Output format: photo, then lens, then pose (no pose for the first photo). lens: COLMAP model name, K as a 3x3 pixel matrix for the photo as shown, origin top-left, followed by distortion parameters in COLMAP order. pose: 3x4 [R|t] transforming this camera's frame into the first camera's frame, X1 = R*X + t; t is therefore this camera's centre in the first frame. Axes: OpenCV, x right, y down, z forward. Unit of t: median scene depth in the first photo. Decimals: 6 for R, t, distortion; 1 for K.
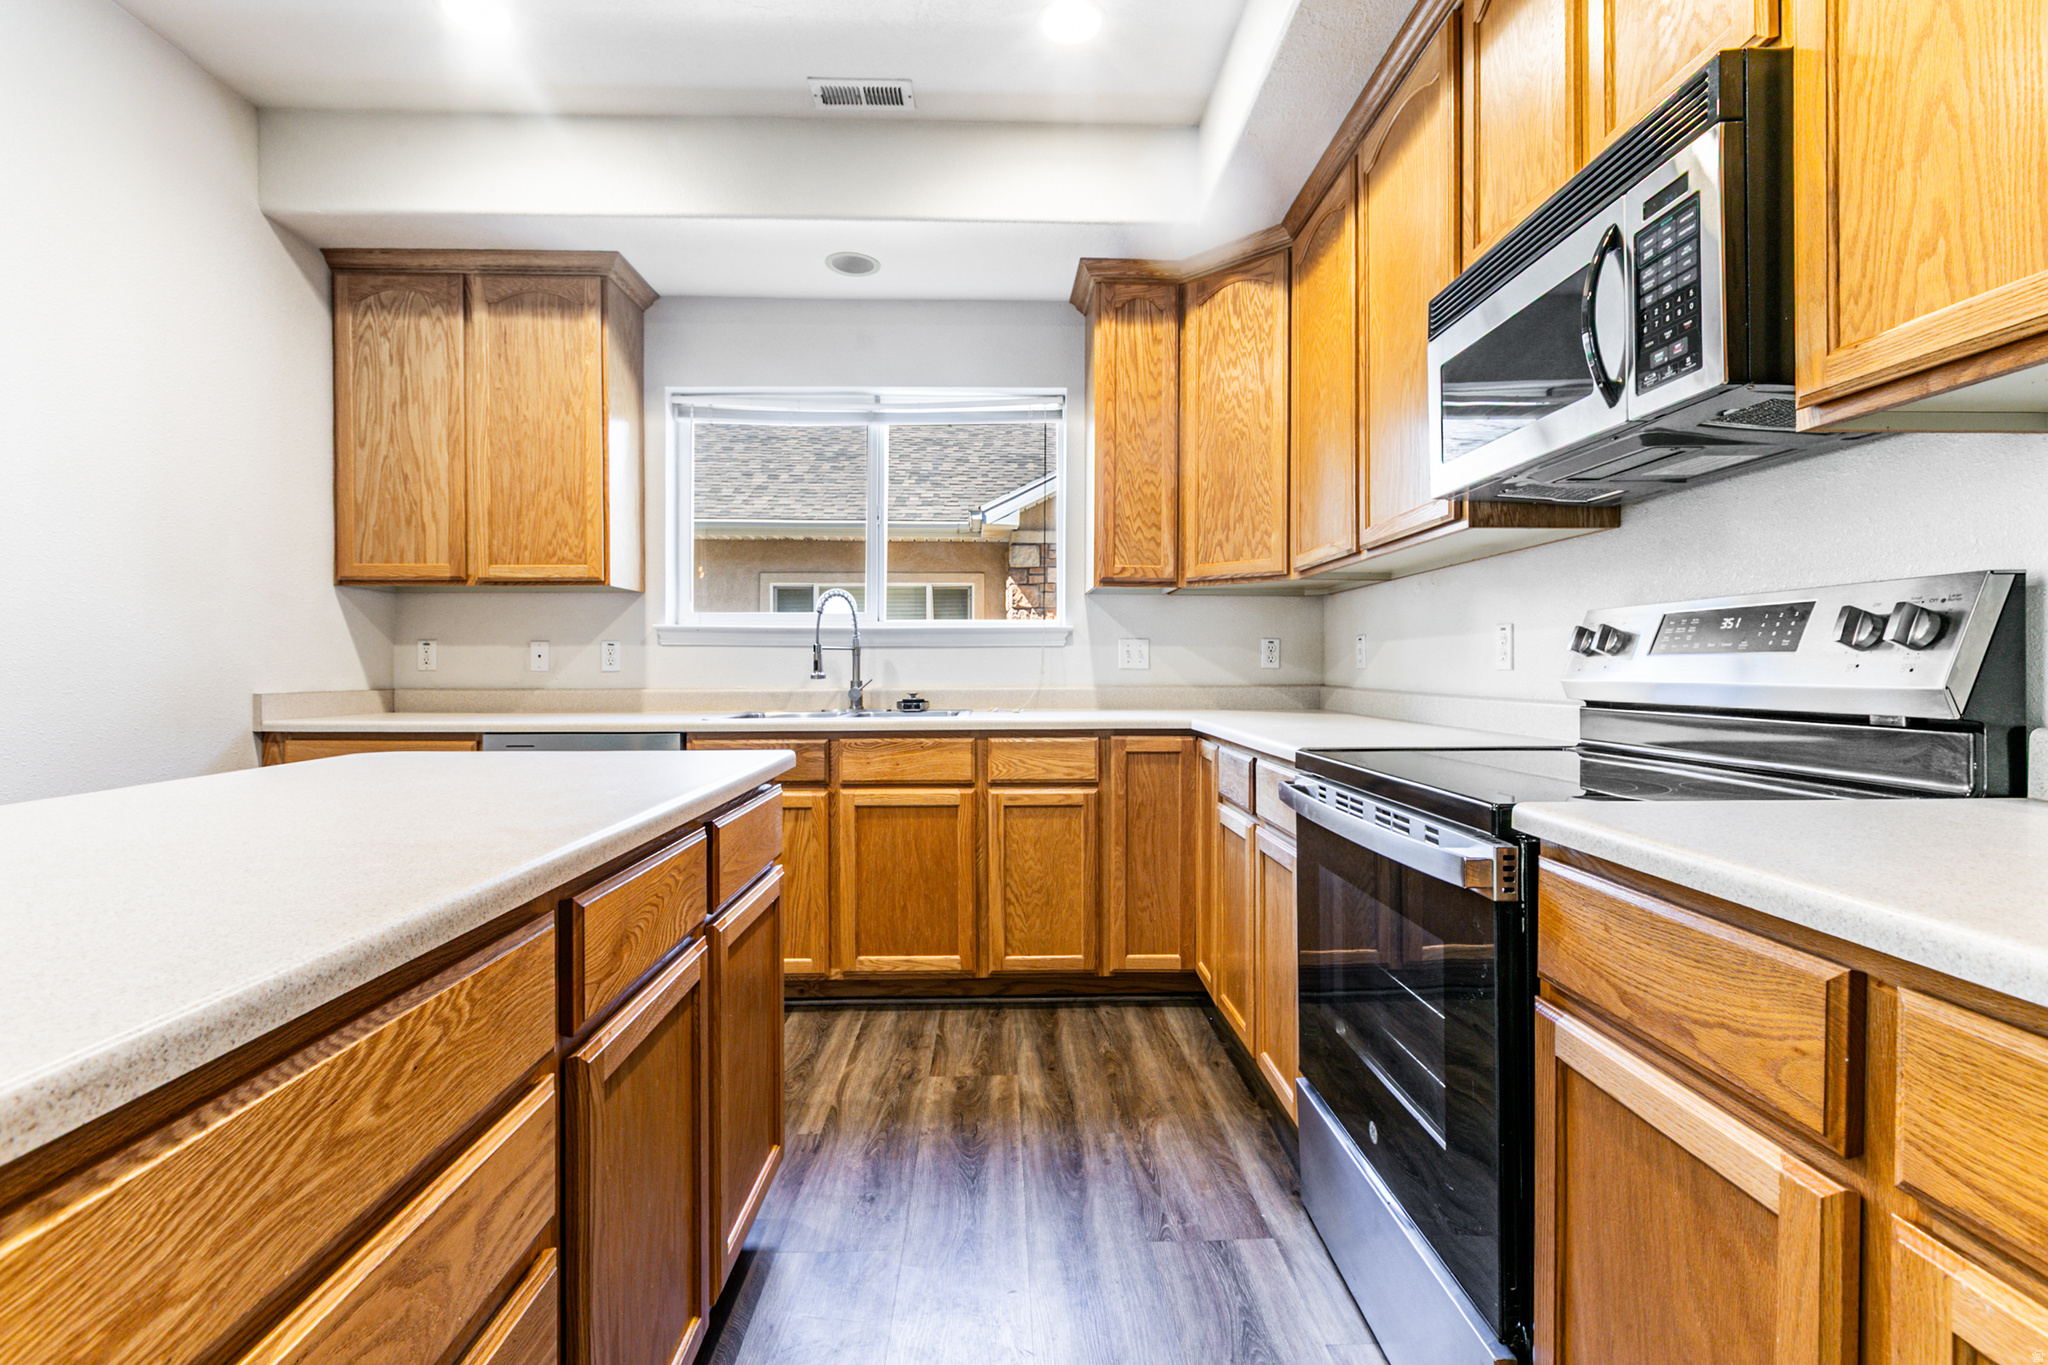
lens RADIAL K [[934.1, 0, 1023.6], [0, 934.1, 671.0], [0, 0, 1]] dist [0.002895, 0.000283]
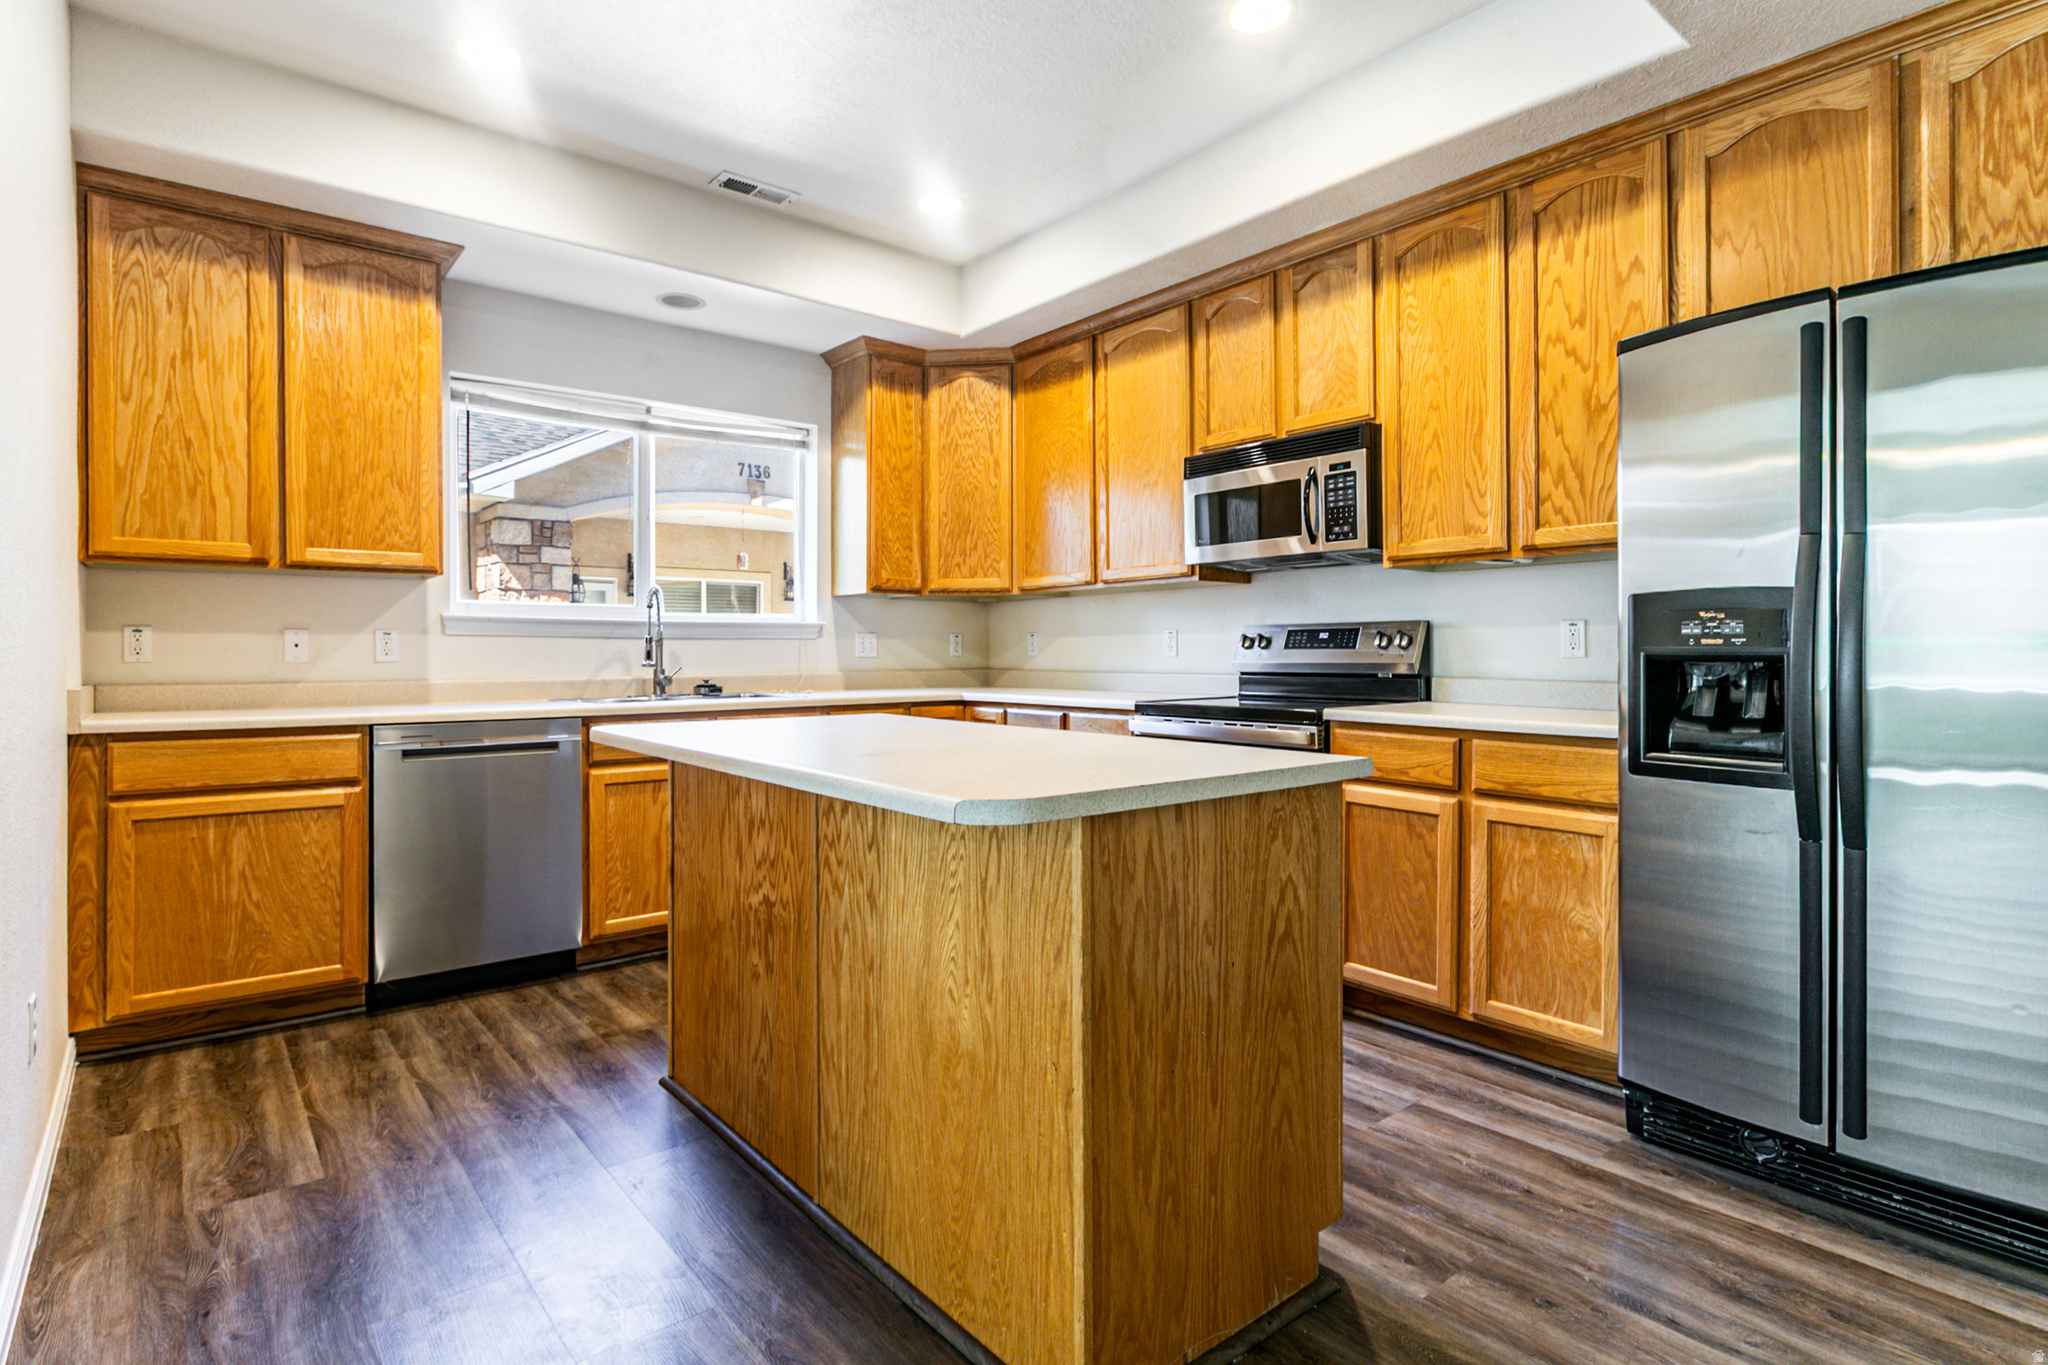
lens RADIAL K [[1040.5, 0, 1024.2], [0, 1040.5, 648.6], [0, 0, 1]] dist [0.002559, -0.000305]
pose [[0.789627, 0.001214, 0.613586, -0.654913], [0.004788, 0.999955, -0.008140, -0.001477], [-0.613568, 0.009365, 0.789586, -0.260311]]
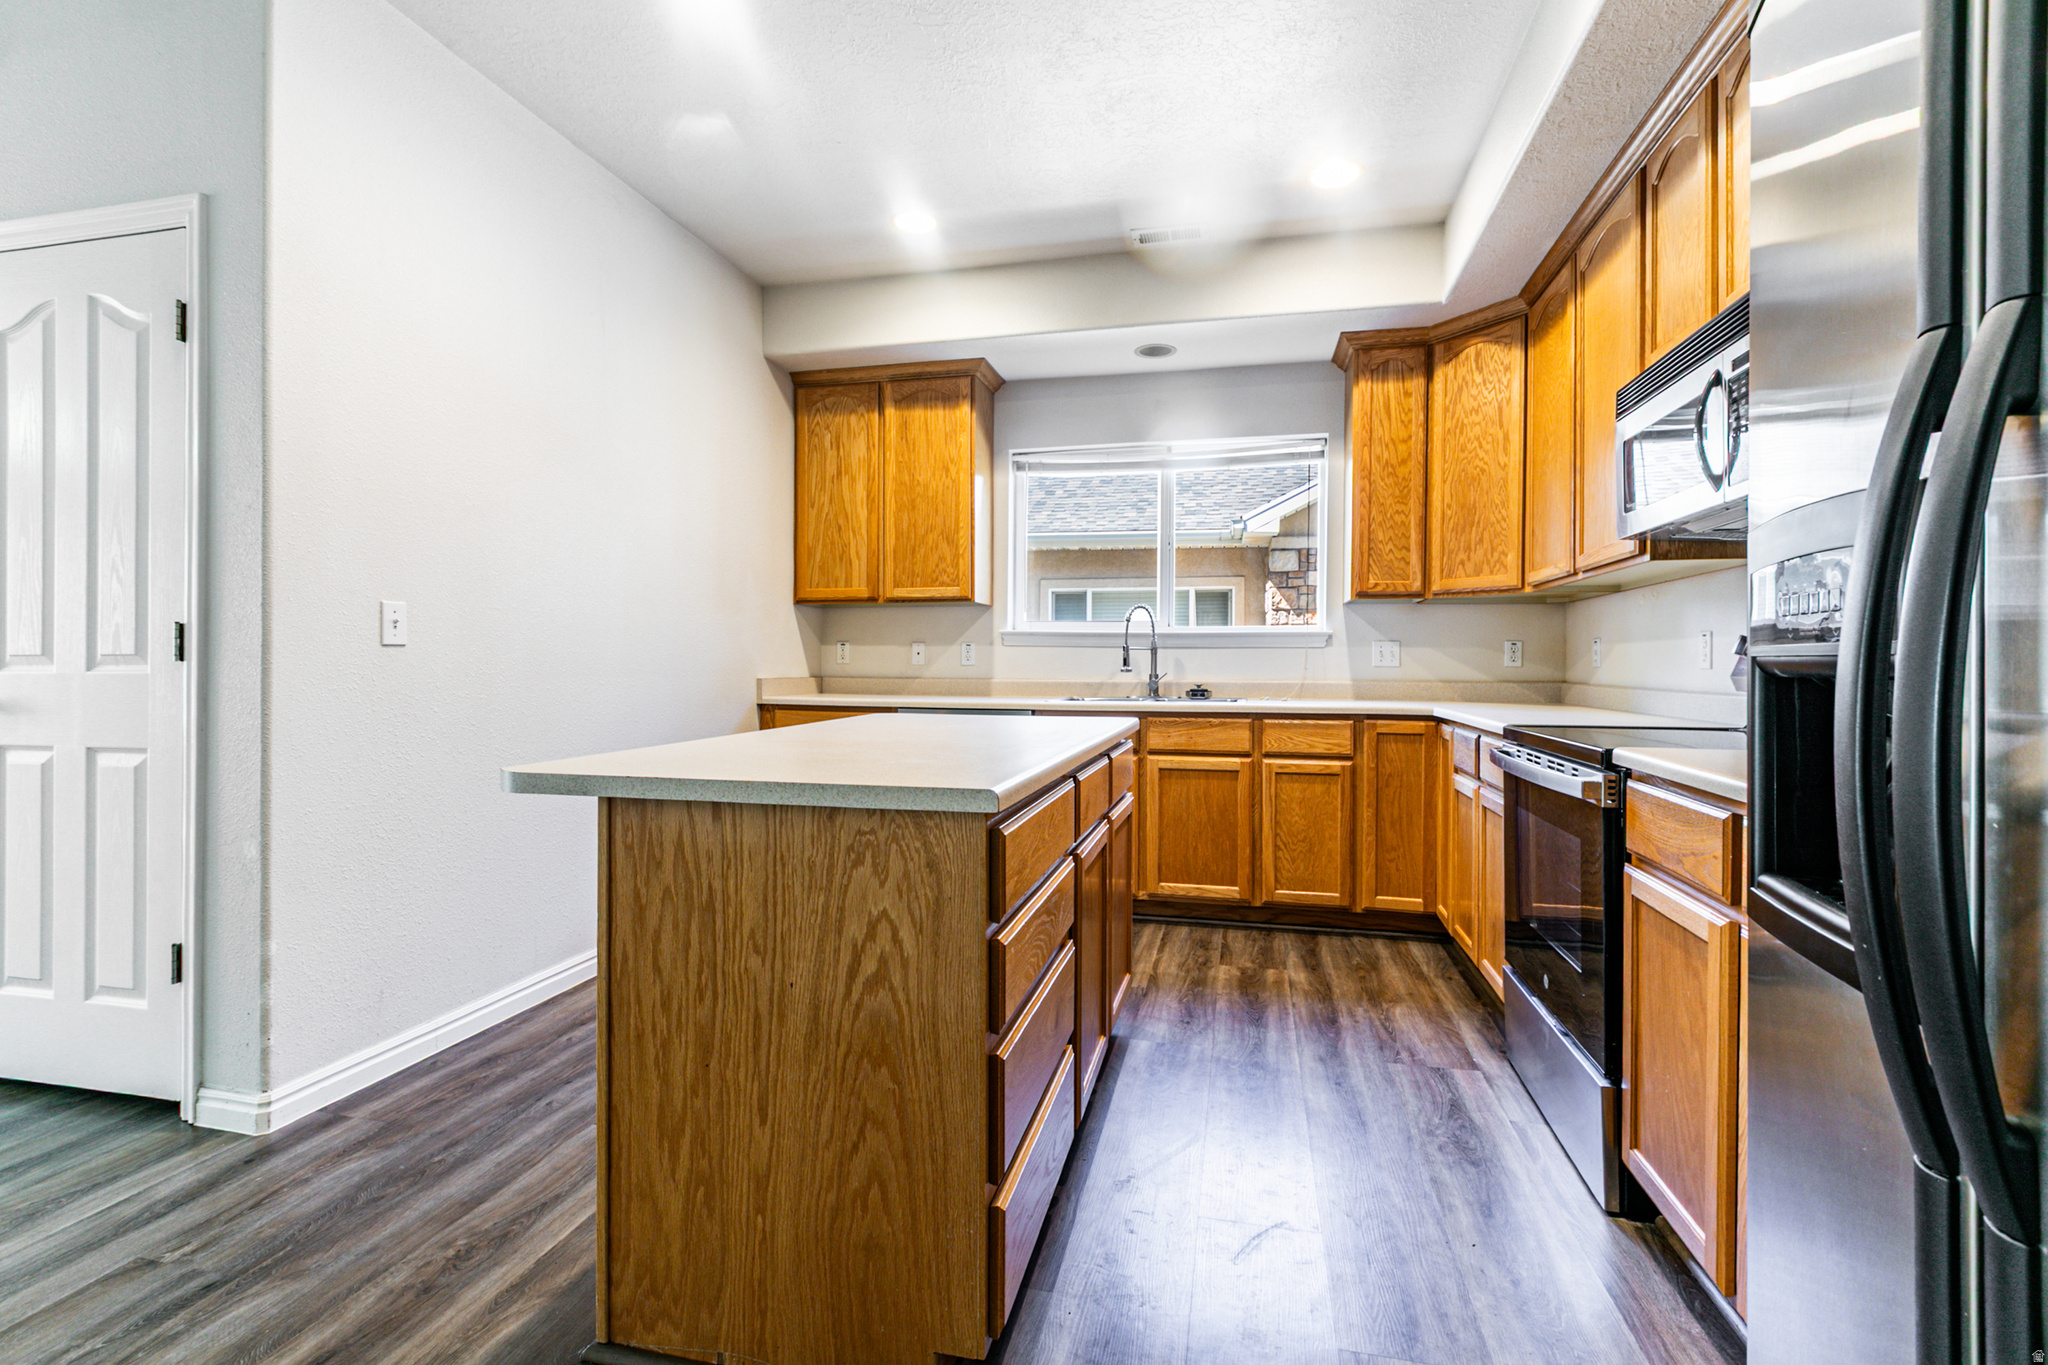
lens RADIAL K [[939.4, 0, 1023.2], [0, 939.4, 664.9], [0, 0, 1]] dist [0.001344, 0.000478]
pose [[0.965624, 0.007304, -0.259842, -0.019457], [-0.008204, 0.999964, -0.002381, 0.002620], [0.259815, 0.004431, 0.965648, -0.311222]]
